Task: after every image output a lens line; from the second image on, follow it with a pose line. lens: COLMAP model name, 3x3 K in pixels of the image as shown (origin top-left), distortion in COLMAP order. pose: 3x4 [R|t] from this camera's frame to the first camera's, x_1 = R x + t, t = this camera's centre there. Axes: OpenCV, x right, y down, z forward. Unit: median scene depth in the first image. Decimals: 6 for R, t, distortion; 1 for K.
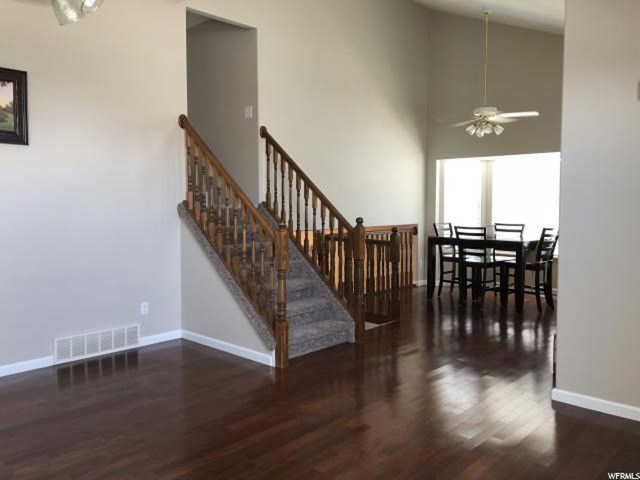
lens RADIAL K [[530.4, 0, 320.0], [0, 530.4, 240.0], [0, 0, 1]] dist [0.105989, -0.000529]
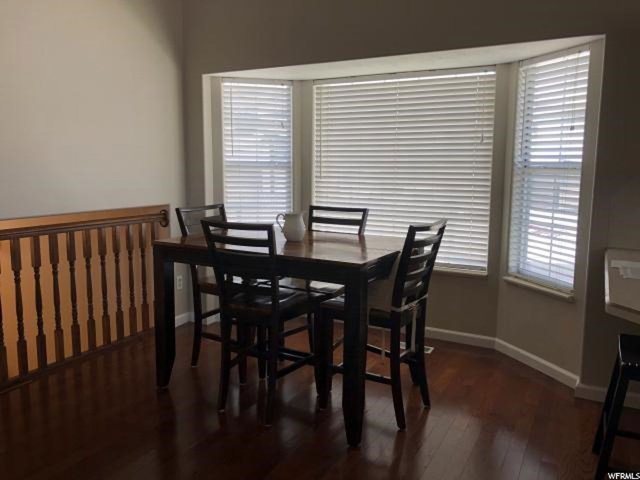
lens RADIAL K [[519.2, 0, 317.7], [0, 519.2, 237.4], [0, 0, 1]] dist [-0.007145, -0.007497]
pose [[0.965855, -0.029266, 0.257425, 0.240782], [0.012201, 0.997635, 0.067641, -0.037602], [-0.258796, -0.062191, 0.963928, 0.625378]]
